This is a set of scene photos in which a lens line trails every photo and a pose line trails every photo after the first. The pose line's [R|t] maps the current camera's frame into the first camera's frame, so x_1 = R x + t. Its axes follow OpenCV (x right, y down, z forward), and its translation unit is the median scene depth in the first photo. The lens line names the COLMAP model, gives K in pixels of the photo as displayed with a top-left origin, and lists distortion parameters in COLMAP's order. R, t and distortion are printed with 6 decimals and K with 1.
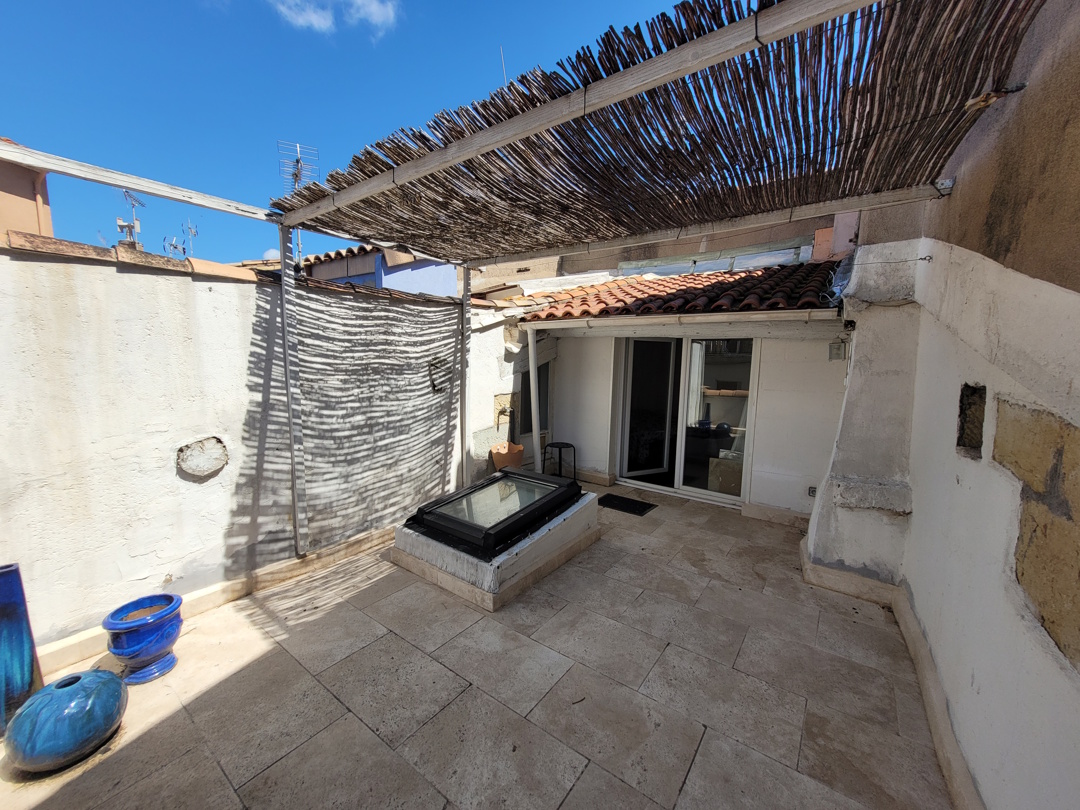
lens RADIAL K [[408.8, 0, 542.5], [0, 408.8, 408.2], [0, 0, 1]] dist [0.002011, -0.000014]
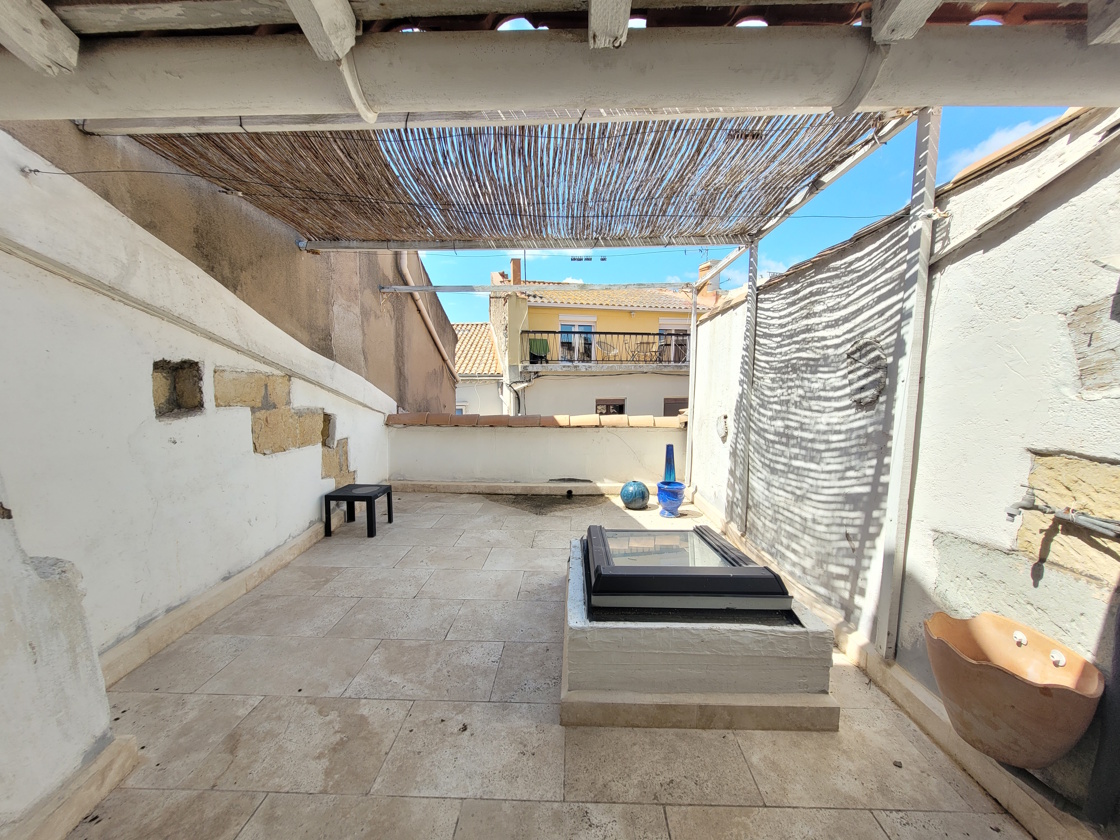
lens RADIAL K [[424.0, 0, 557.8], [0, 424.0, 421.0], [0, 0, 1]] dist [0.002011, -0.000014]
pose [[-0.819005, 0.043253, -0.572153, 0.404534], [-0.077258, 0.979761, 0.184658, -0.100313], [0.568561, 0.195440, -0.799088, 1.321774]]
